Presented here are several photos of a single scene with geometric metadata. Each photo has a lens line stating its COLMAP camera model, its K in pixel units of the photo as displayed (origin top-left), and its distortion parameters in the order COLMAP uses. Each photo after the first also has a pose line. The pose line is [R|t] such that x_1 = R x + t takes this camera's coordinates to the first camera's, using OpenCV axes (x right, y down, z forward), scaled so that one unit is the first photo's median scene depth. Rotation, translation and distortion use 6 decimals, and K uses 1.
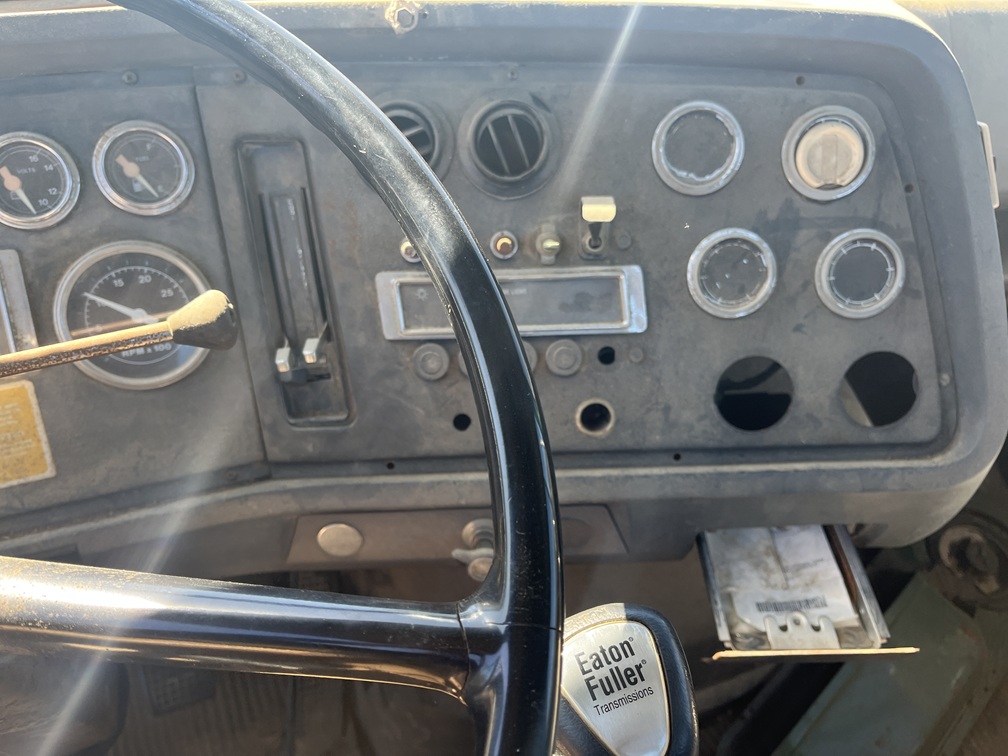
lens RADIAL K [[750.4, 0, 504.0], [0, 750.4, 378.0], [0, 0, 1]] dist [0.050457, -0.076255]
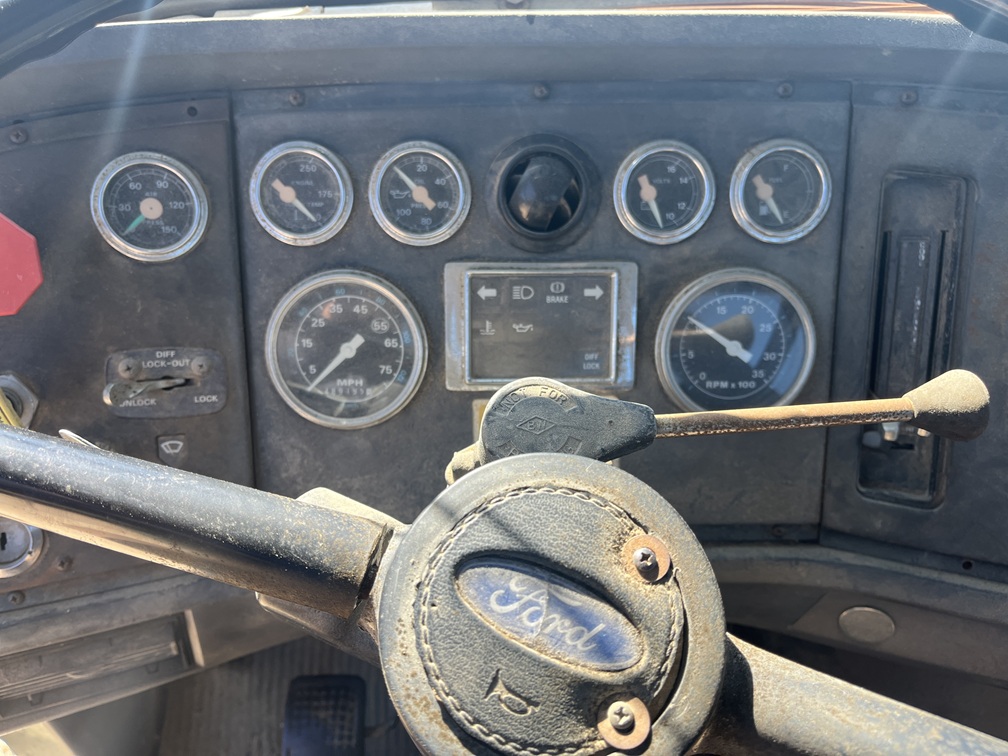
lens RADIAL K [[750.4, 0, 504.0], [0, 750.4, 378.0], [0, 0, 1]] dist [0.050457, -0.076255]
pose [[0.940833, 0.191489, -0.279580, -0.486052], [-0.183340, 0.981494, 0.055274, -0.046049], [0.284991, -0.000746, 0.958530, 0.034755]]
